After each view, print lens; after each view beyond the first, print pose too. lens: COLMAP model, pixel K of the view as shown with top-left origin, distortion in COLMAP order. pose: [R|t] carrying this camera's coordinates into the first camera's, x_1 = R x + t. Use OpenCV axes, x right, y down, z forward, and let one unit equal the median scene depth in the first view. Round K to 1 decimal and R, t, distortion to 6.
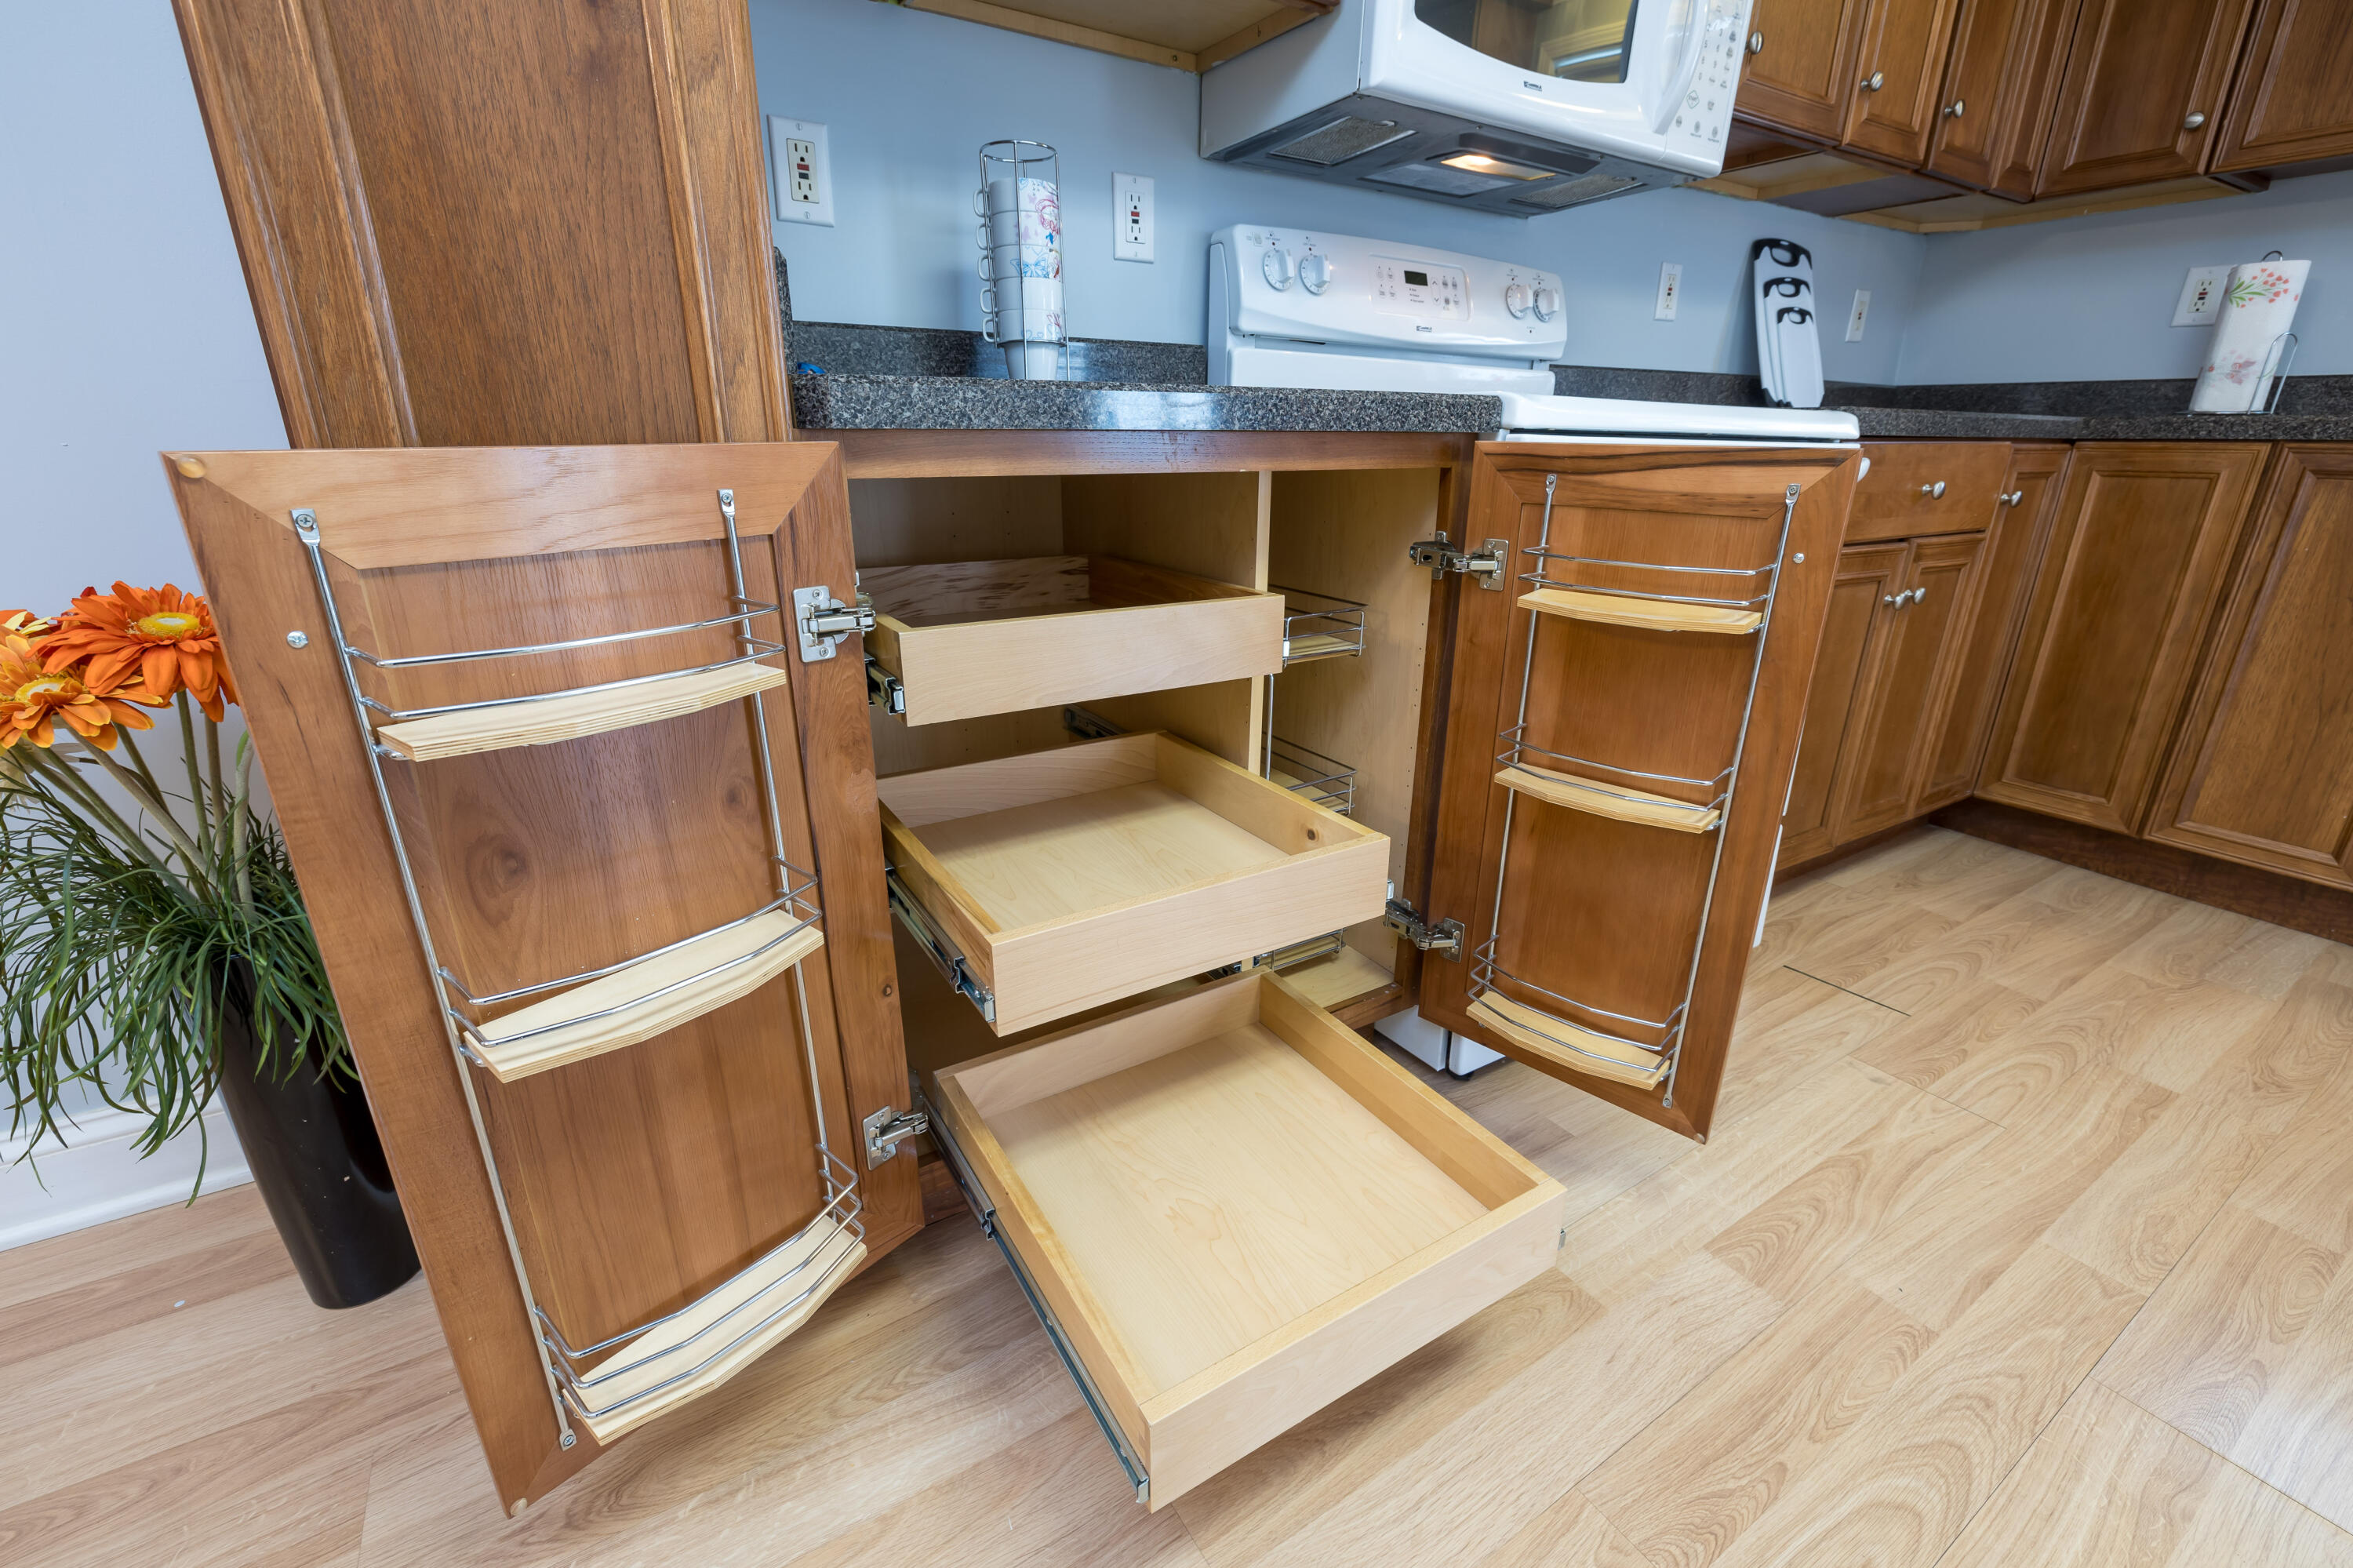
lens RADIAL K [[993.4, 0, 1186.4], [0, 993.4, 780.8], [0, 0, 1]] dist [-0.003333, 0.000454]
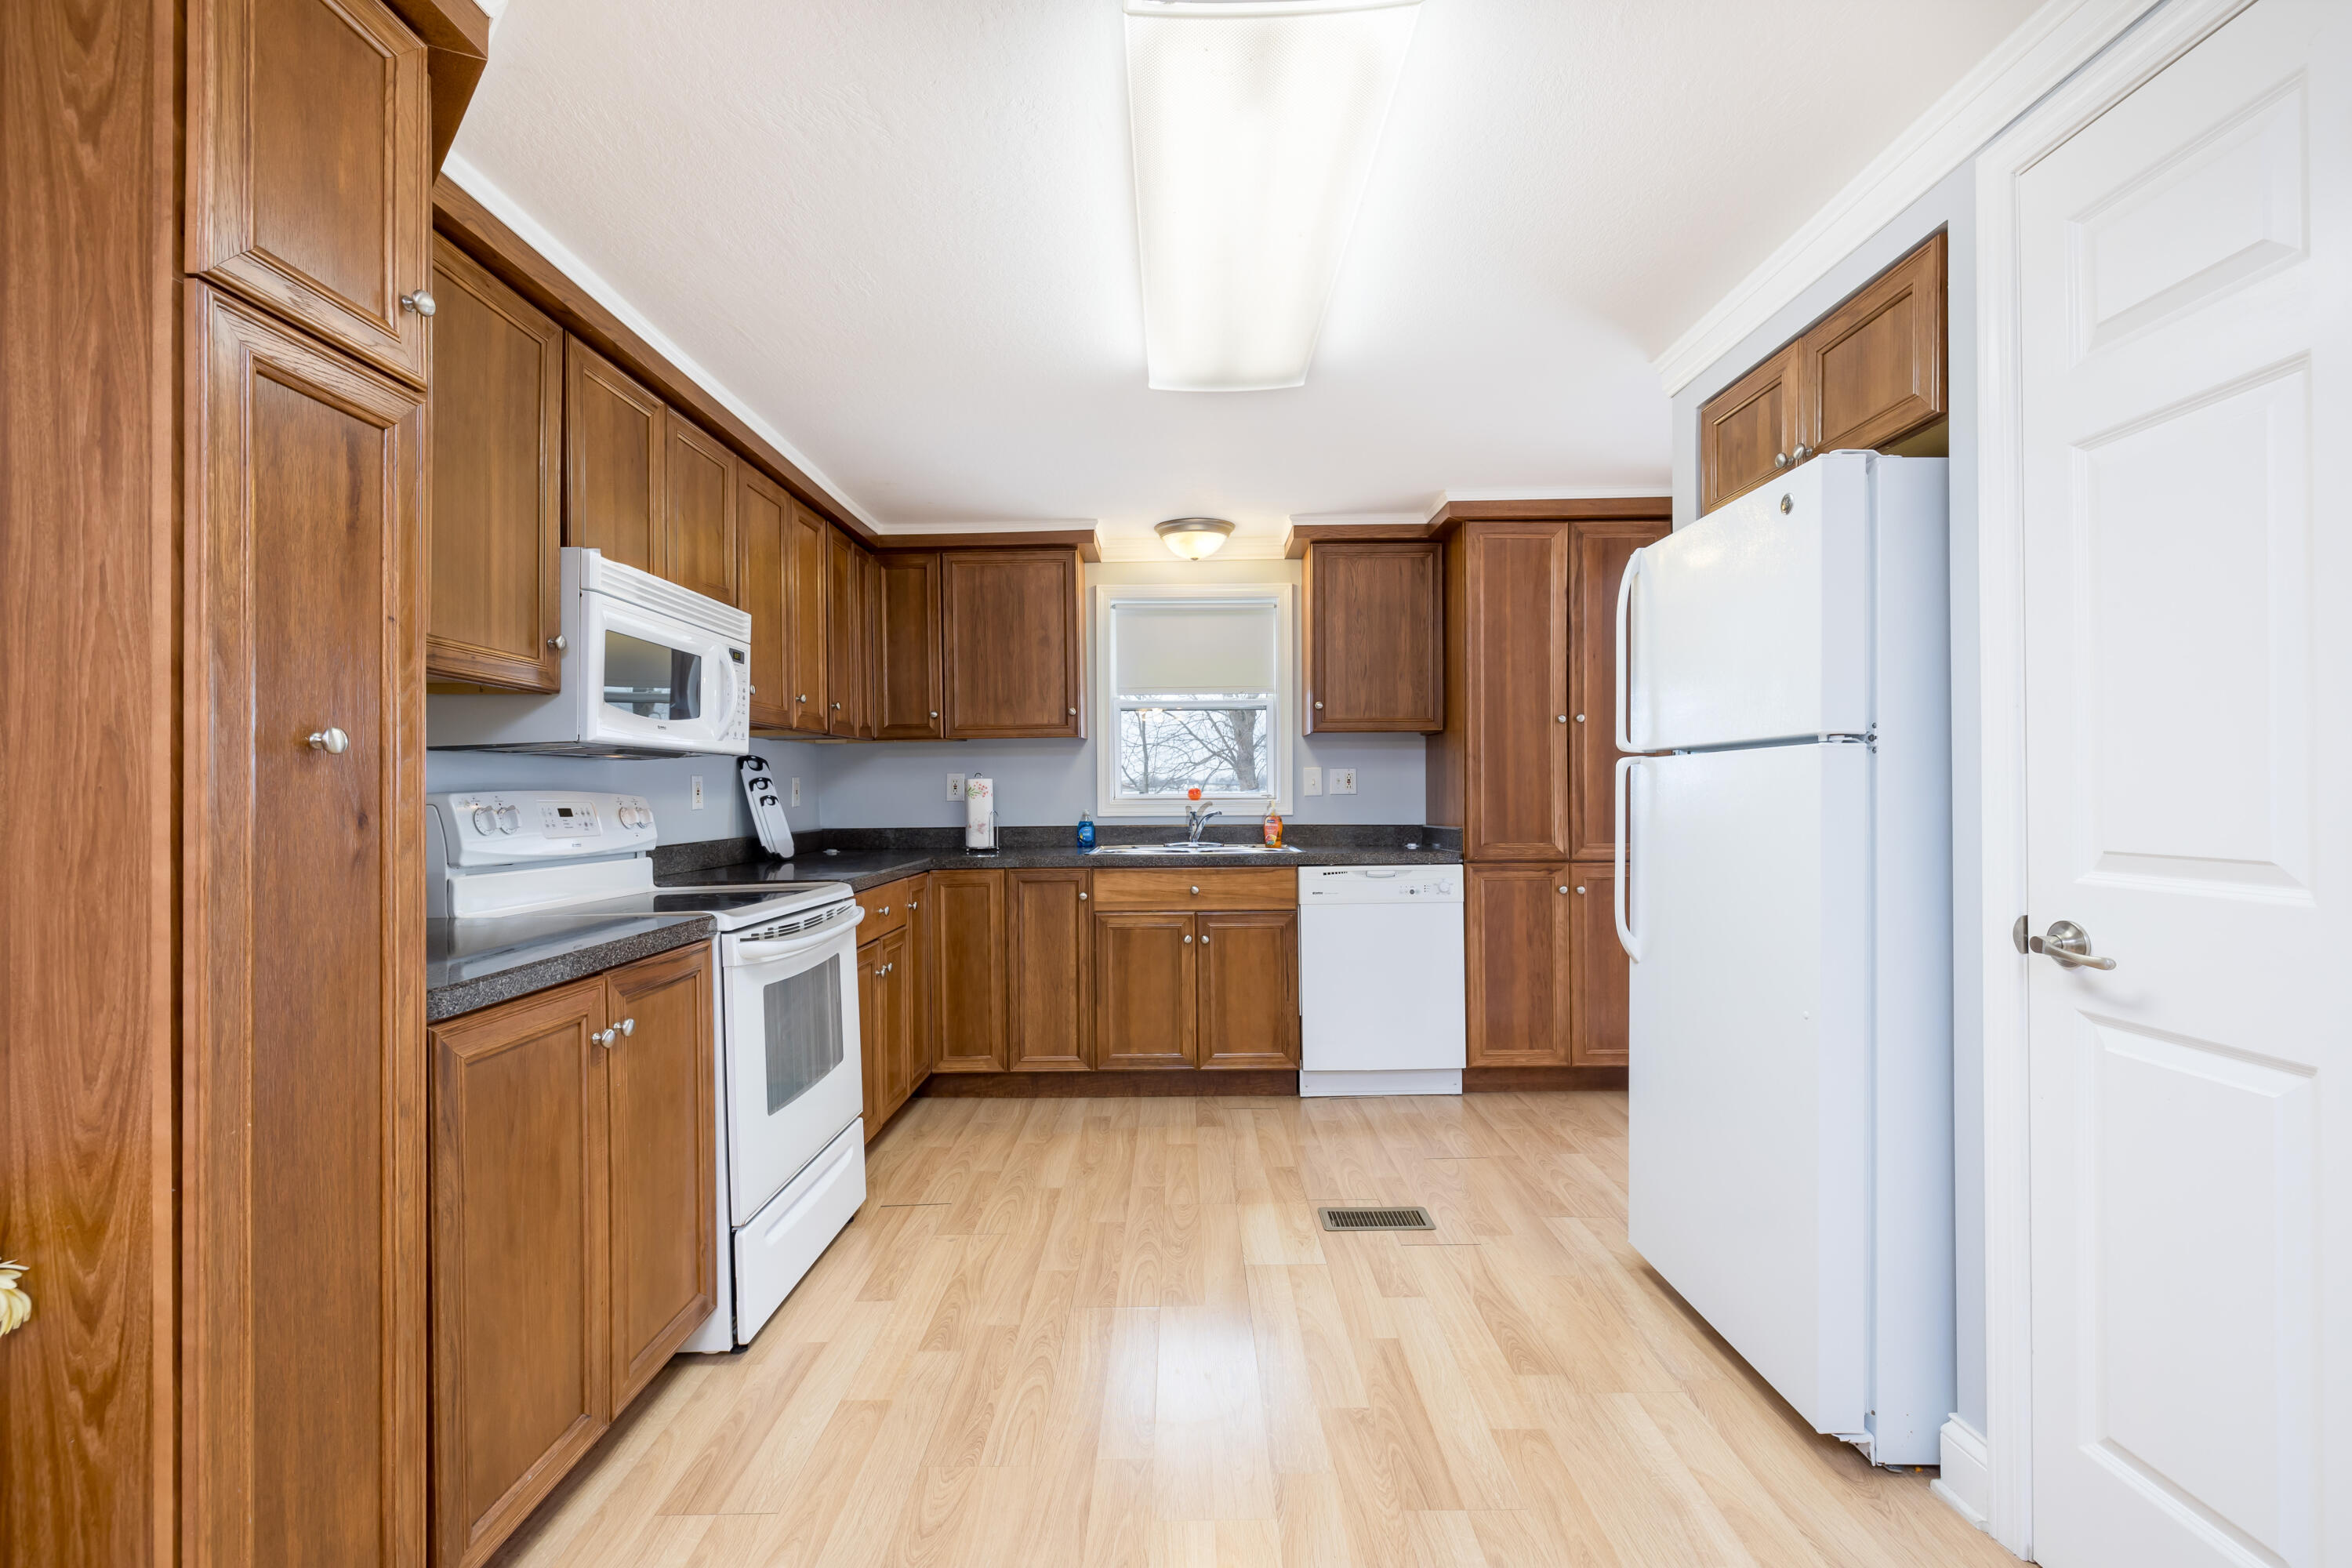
lens RADIAL K [[993.0, 0, 1170.8], [0, 993.0, 788.4], [0, 0, 1]] dist [-0.003333, 0.000454]
pose [[0.544977, -0.013855, 0.838337, -0.483045], [0.295452, 0.938903, -0.176547, -0.026157], [-0.784671, 0.343902, 0.515774, -0.430953]]
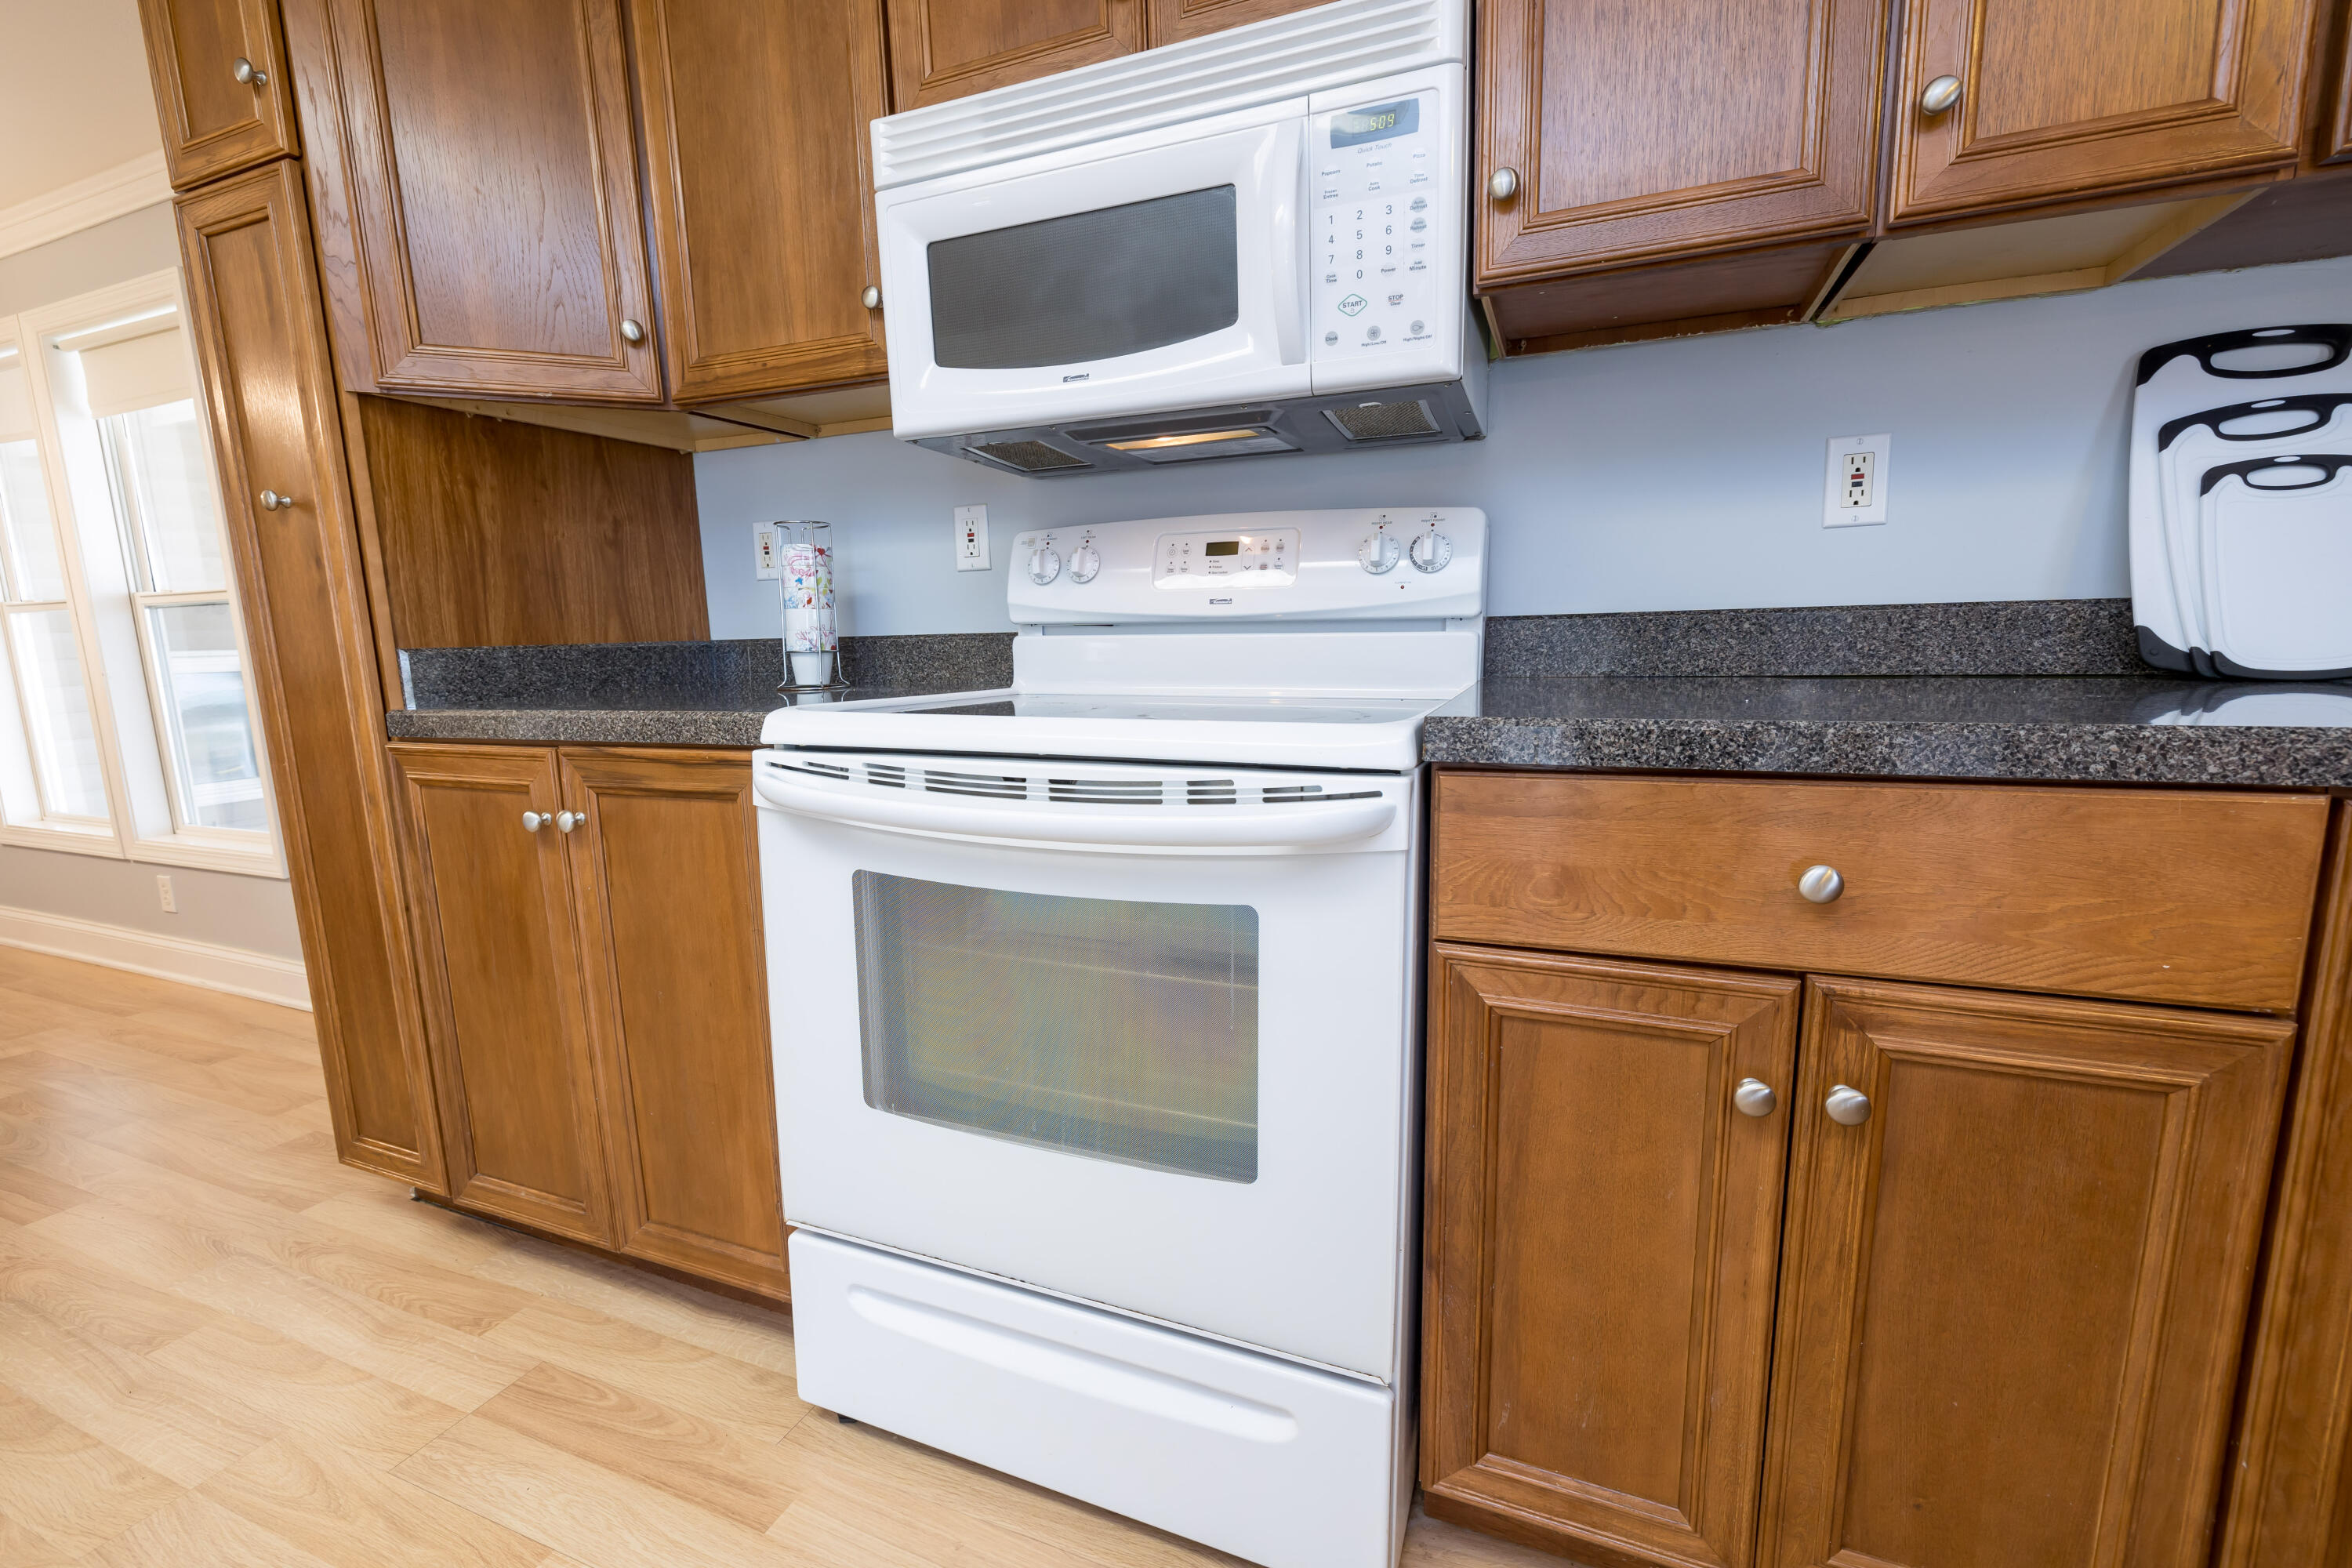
lens RADIAL K [[993.0, 0, 1178.3], [0, 993.0, 780.8], [0, 0, 1]] dist [-0.003333, 0.000454]
pose [[0.583206, 0.099814, -0.806168, 0.934582], [-0.241646, 0.968812, -0.054862, -0.238017], [0.775550, 0.226803, 0.589137, 0.476070]]
